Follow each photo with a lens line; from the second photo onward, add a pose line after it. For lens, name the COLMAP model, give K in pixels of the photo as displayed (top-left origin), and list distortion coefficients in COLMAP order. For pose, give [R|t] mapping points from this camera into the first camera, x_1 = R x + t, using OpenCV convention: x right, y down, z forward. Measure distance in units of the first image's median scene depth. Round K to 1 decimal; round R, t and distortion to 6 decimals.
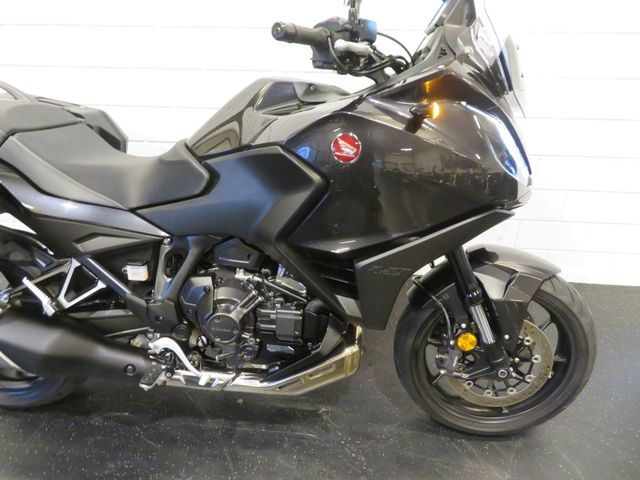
lens RADIAL K [[456.6, 0, 320.0], [0, 456.6, 240.0], [0, 0, 1]] dist [-0.004578, -0.001804]
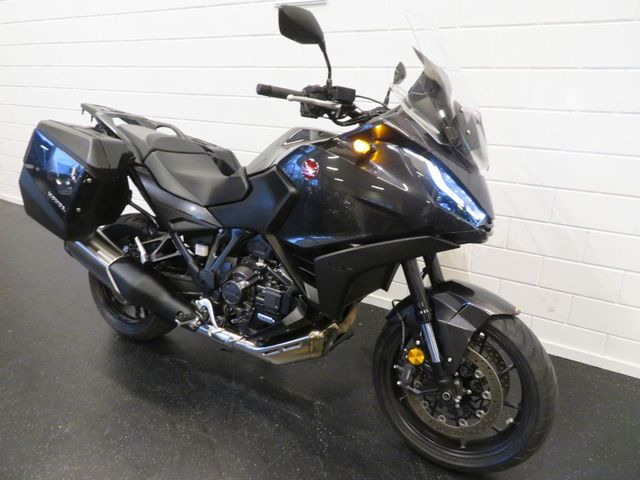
lens RADIAL K [[456.6, 0, 320.0], [0, 456.6, 240.0], [0, 0, 1]] dist [-0.004578, -0.001804]
pose [[0.898619, 0.152041, -0.411542, 0.551678], [-0.221438, 0.966963, -0.126284, 0.144908], [0.378746, 0.204612, 0.902599, -0.183355]]
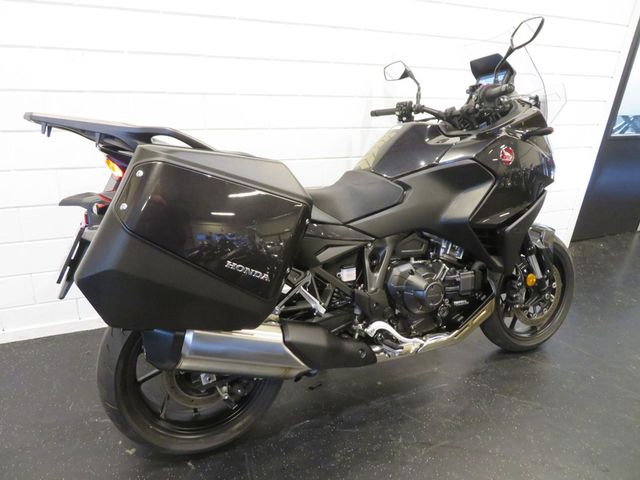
lens RADIAL K [[456.6, 0, 320.0], [0, 456.6, 240.0], [0, 0, 1]] dist [-0.004578, -0.001804]
pose [[0.865933, -0.145145, 0.478637, -1.088892], [0.218860, 0.970445, -0.101670, 0.093276], [-0.449734, 0.192794, 0.872106, -0.080842]]
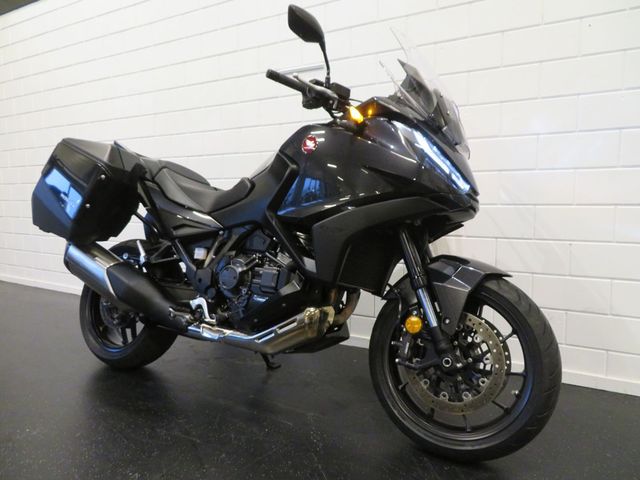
lens RADIAL K [[456.6, 0, 320.0], [0, 456.6, 240.0], [0, 0, 1]] dist [-0.004578, -0.001804]
pose [[0.906562, 0.035703, -0.420560, 0.600915], [-0.229076, 0.878510, -0.419218, 0.586095], [0.354499, 0.476387, 0.804603, -0.087803]]
